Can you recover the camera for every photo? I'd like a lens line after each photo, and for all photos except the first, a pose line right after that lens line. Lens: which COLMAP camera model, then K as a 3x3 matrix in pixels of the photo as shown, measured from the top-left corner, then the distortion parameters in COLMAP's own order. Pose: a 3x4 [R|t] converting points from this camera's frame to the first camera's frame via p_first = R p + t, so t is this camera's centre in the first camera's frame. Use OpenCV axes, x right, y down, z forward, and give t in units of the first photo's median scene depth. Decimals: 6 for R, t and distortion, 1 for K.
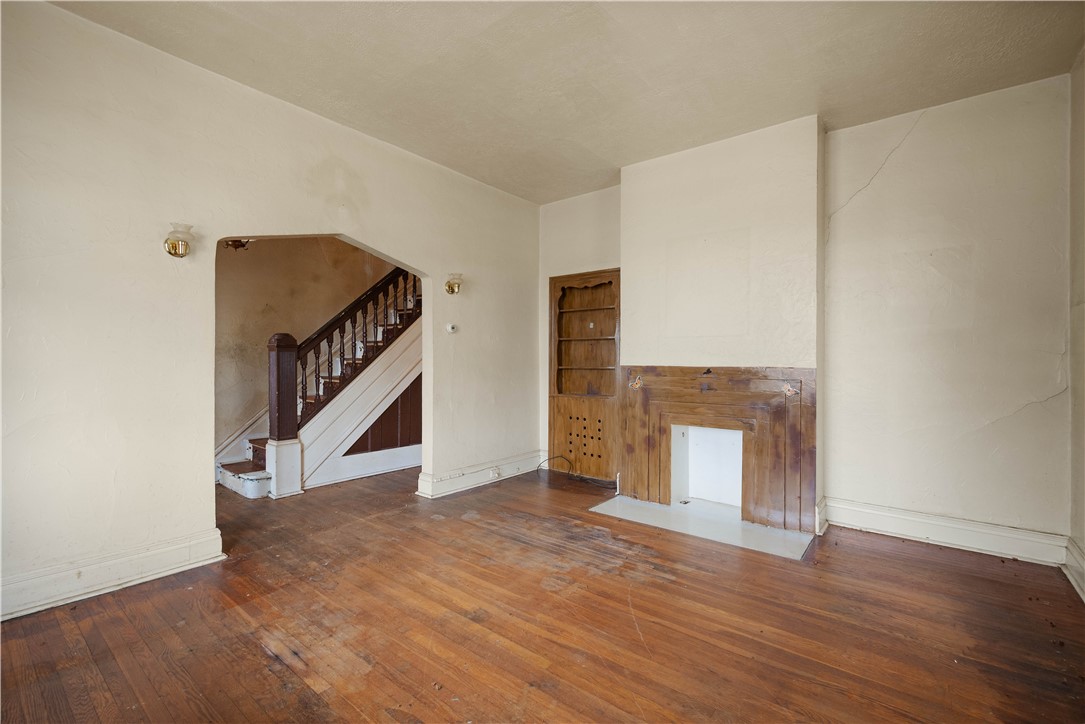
lens RADIAL K [[476.6, 0, 542.9], [0, 476.6, 365.0], [0, 0, 1]] dist [0.014444, -0.006488]
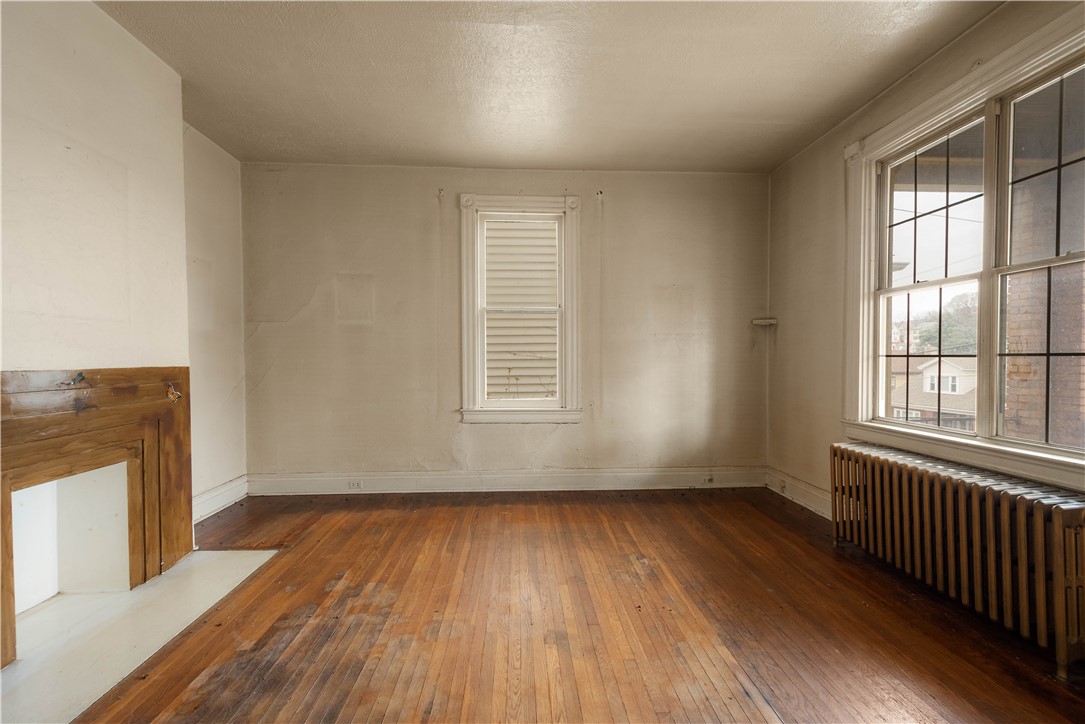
lens RADIAL K [[476.6, 0, 542.9], [0, 476.6, 365.0], [0, 0, 1]] dist [0.014444, -0.006488]
pose [[-0.676476, -0.015833, 0.736294, -0.638019], [0.001900, 0.999728, 0.023244, -0.020363], [-0.736462, 0.017123, -0.676262, 1.321160]]
